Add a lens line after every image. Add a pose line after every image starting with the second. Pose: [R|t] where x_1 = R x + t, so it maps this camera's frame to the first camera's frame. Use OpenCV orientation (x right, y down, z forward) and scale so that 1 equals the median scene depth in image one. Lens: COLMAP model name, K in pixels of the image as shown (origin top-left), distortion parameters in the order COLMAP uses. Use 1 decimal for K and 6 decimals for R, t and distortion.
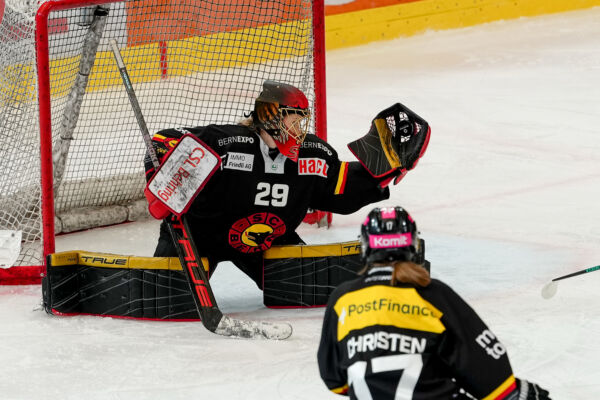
lens RADIAL K [[2603.5, 0, 295.7], [0, 2603.5, 198.0], [0, 0, 1]] dist [0.765772, 0.000000]
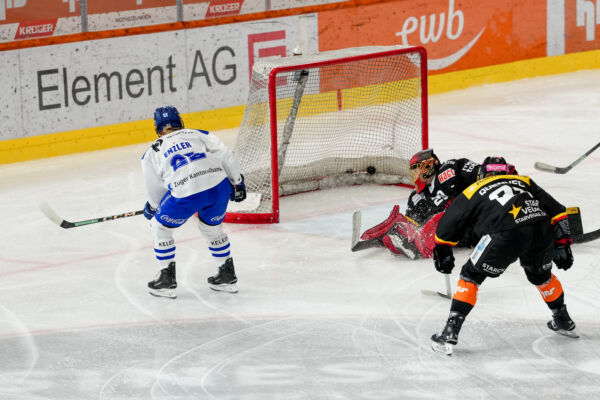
lens RADIAL K [[2603.5, 0, 301.5], [0, 2603.5, 196.8], [0, 0, 1]] dist [0.765772, 0.000000]
pose [[0.996720, 0.003354, -0.080852, 0.069095], [-0.001888, 0.999833, 0.018198, -0.018503], [0.080899, -0.017986, 0.996560, -0.793085]]
